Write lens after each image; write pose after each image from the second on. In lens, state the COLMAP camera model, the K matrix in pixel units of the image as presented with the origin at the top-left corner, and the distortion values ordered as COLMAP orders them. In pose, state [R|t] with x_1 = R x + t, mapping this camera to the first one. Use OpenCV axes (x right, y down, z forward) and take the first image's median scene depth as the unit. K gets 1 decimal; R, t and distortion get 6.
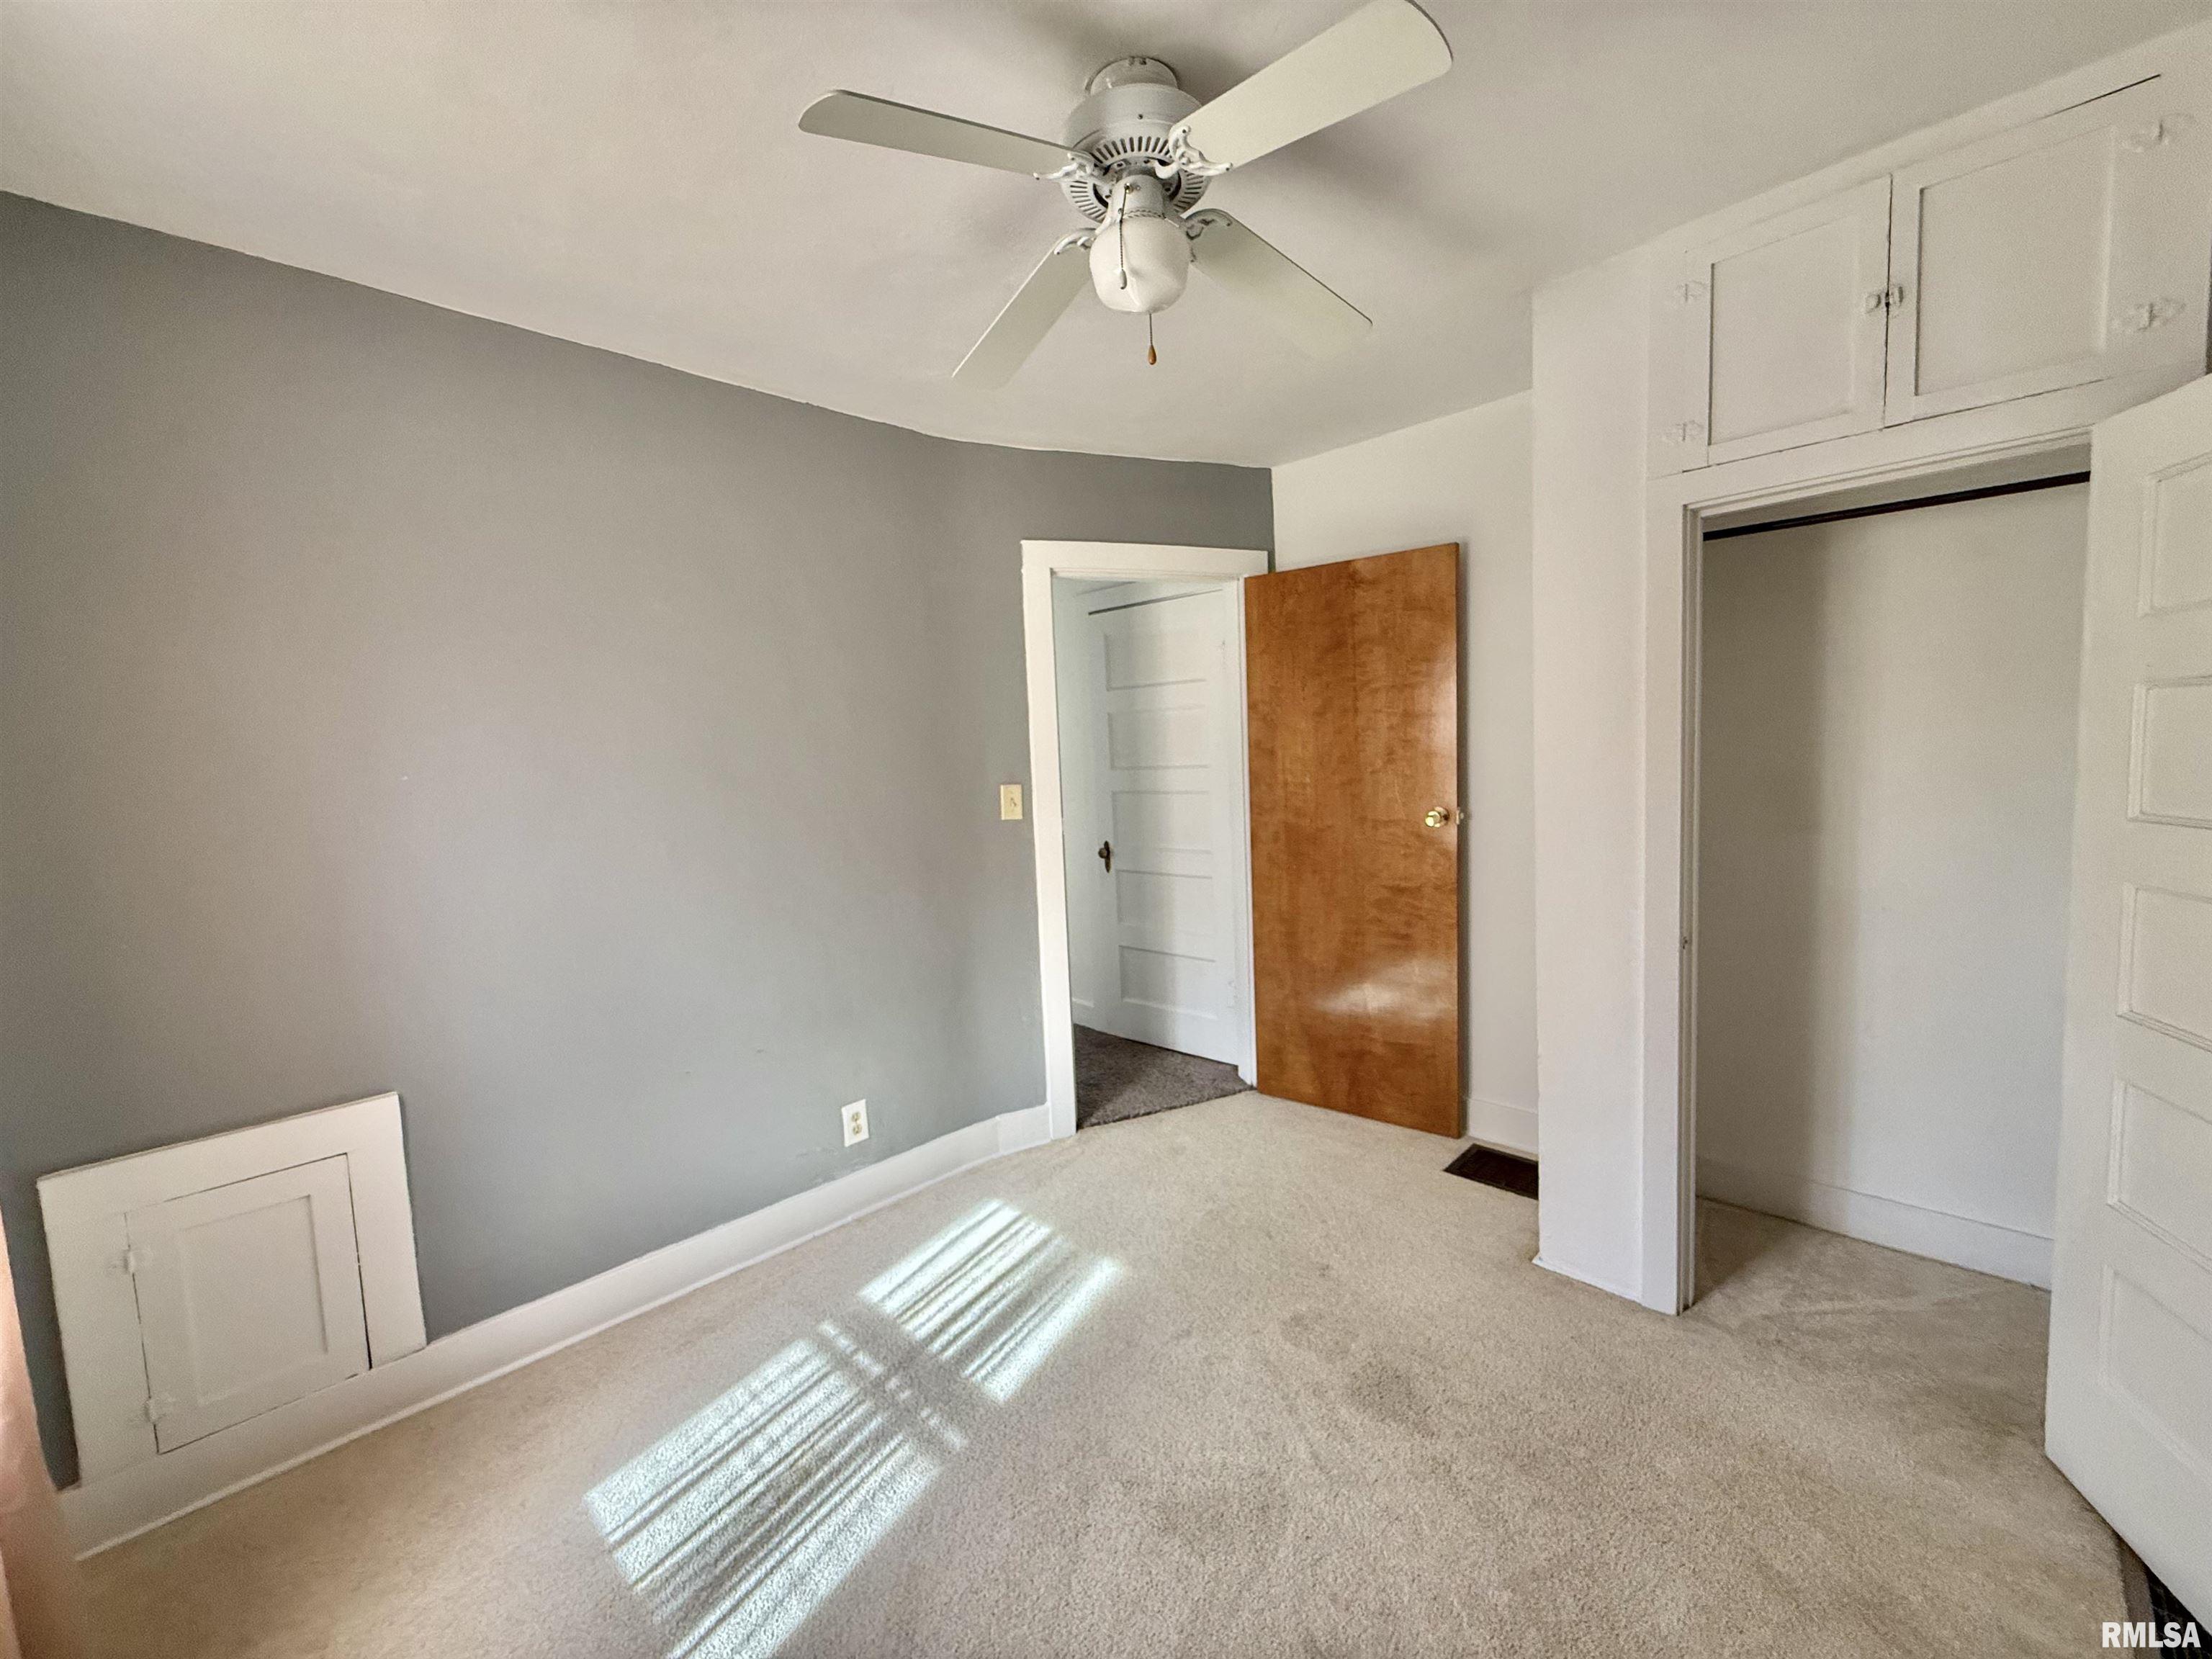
lens RADIAL K [[884.5, 0, 1101.6], [0, 884.5, 830.0], [0, 0, 1]] dist [-0.001825, 0.000801]
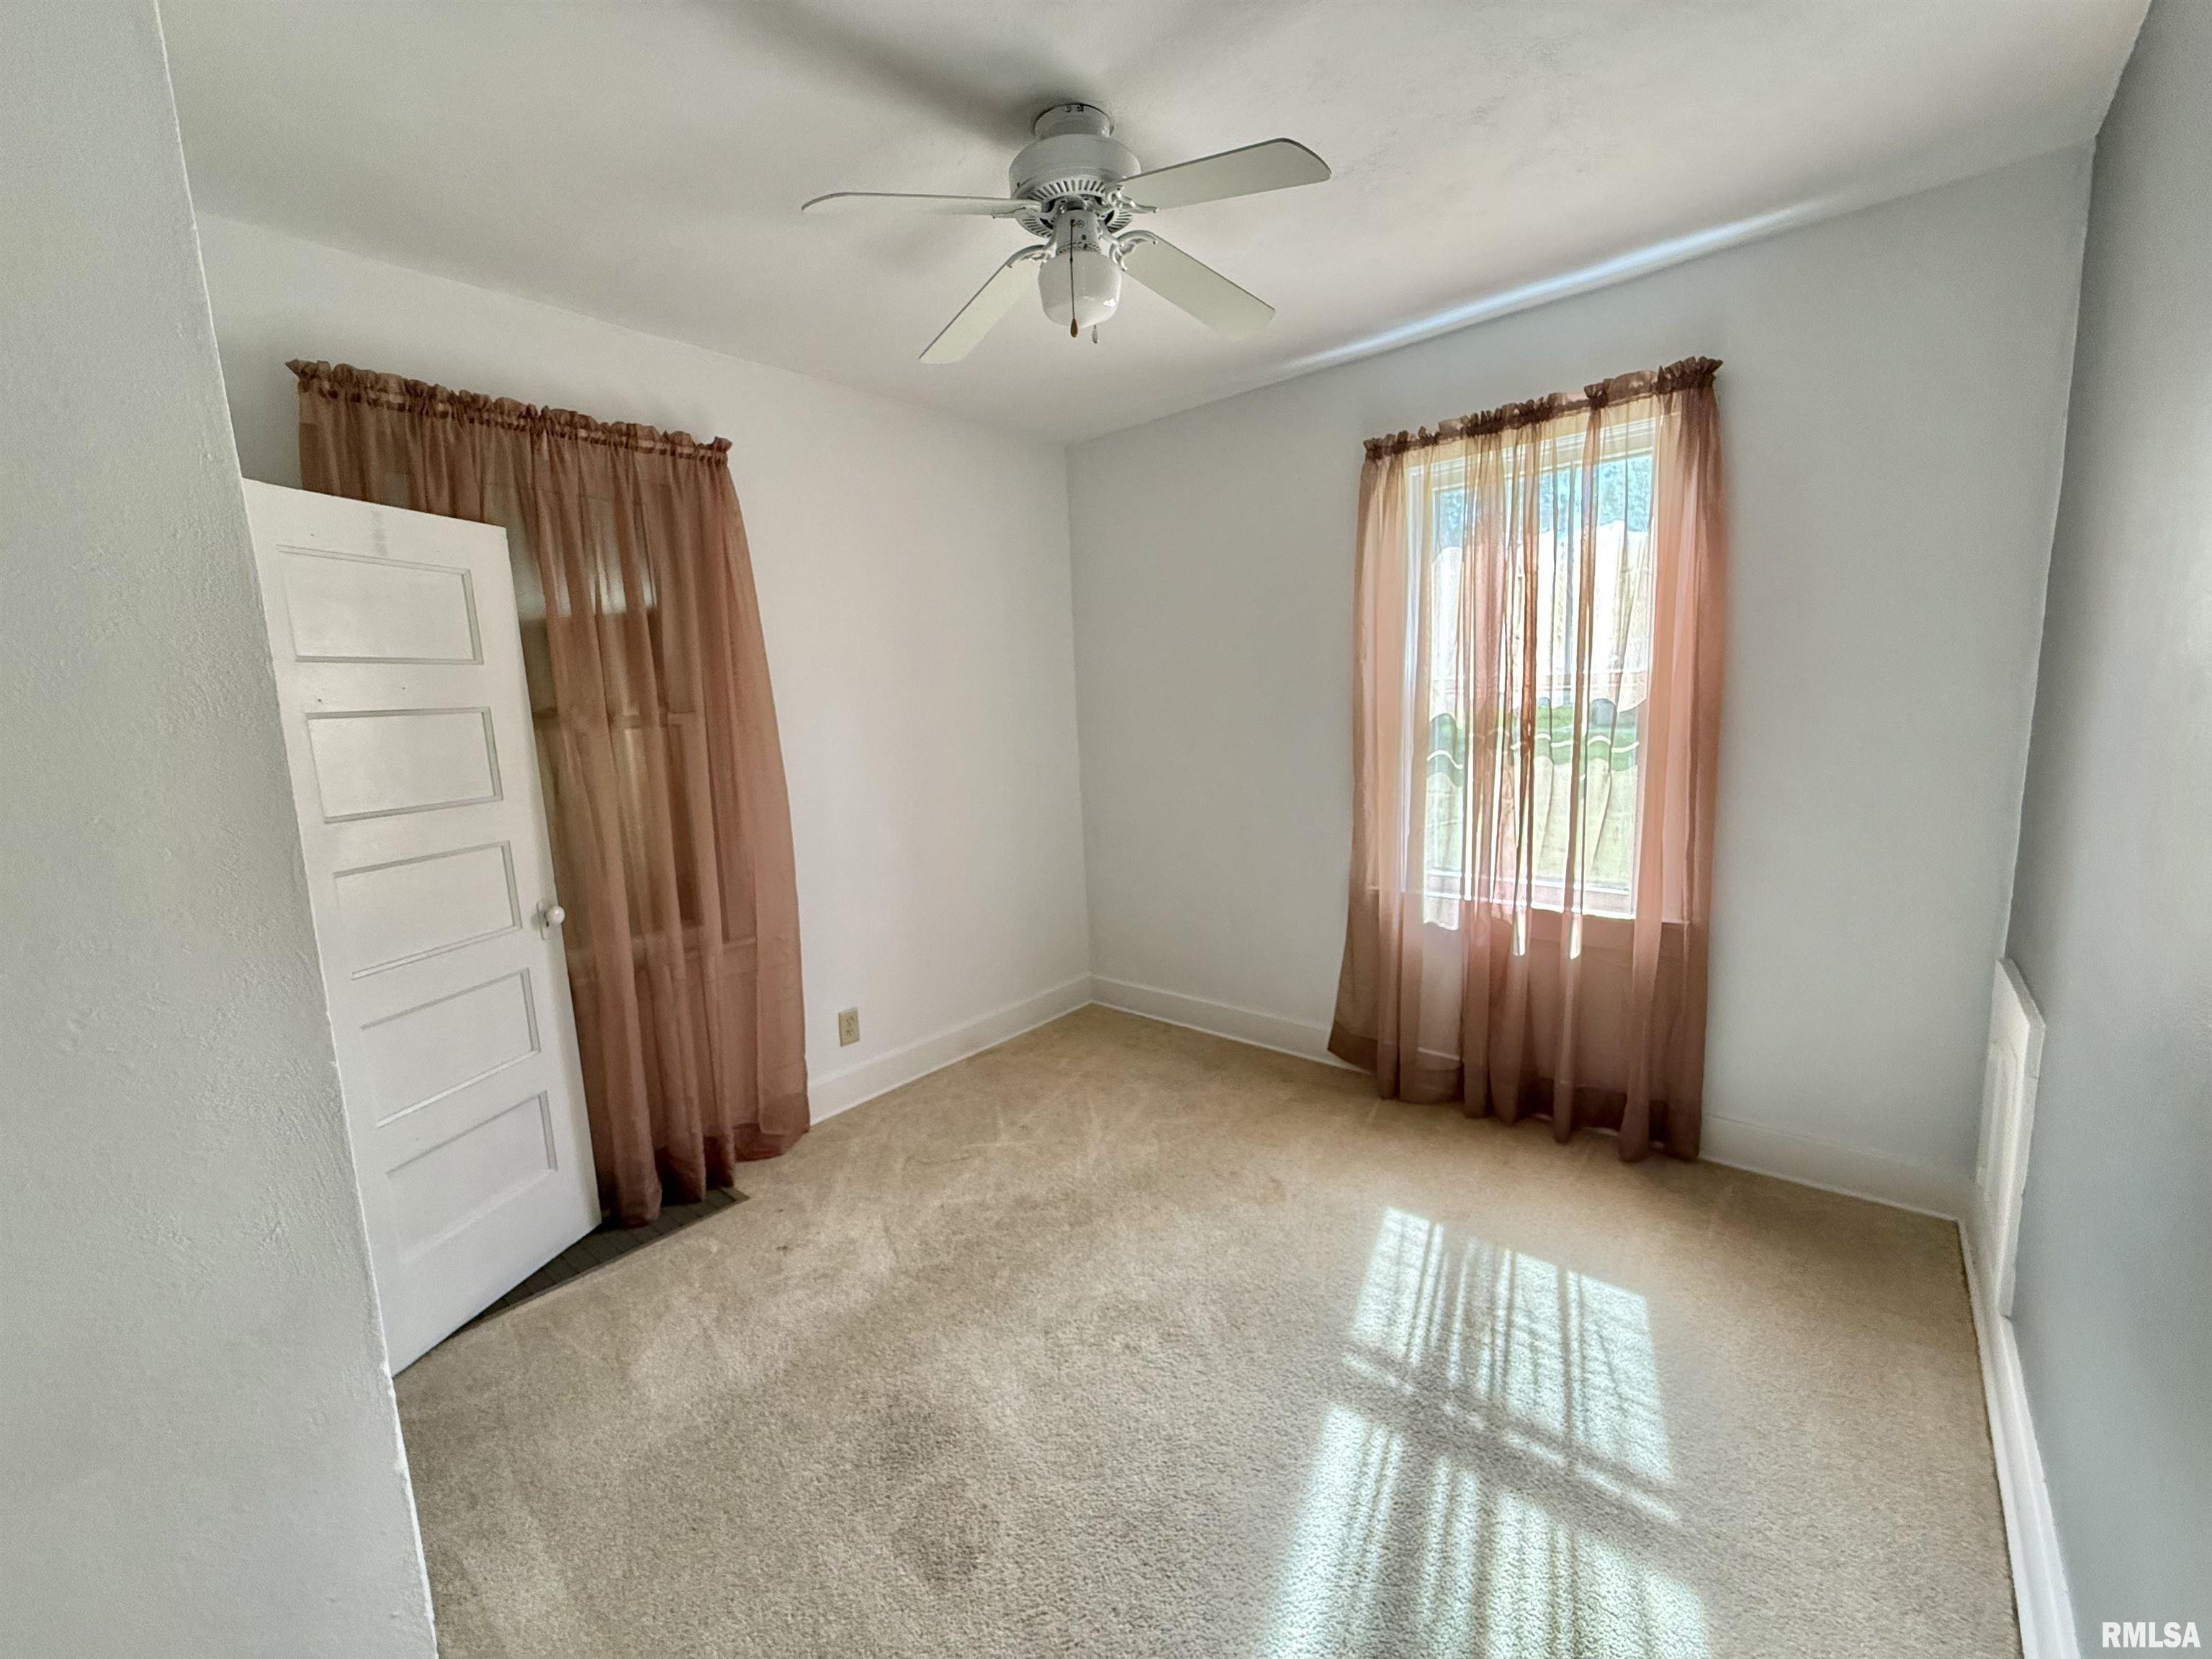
lens RADIAL K [[884.5, 0, 1101.6], [0, 884.5, 830.0], [0, 0, 1]] dist [-0.001825, 0.000801]
pose [[-0.993918, 0.093922, -0.057487, 0.117149], [0.078194, 0.969541, 0.232113, -0.147735], [0.077537, 0.226207, -0.970988, 1.690679]]
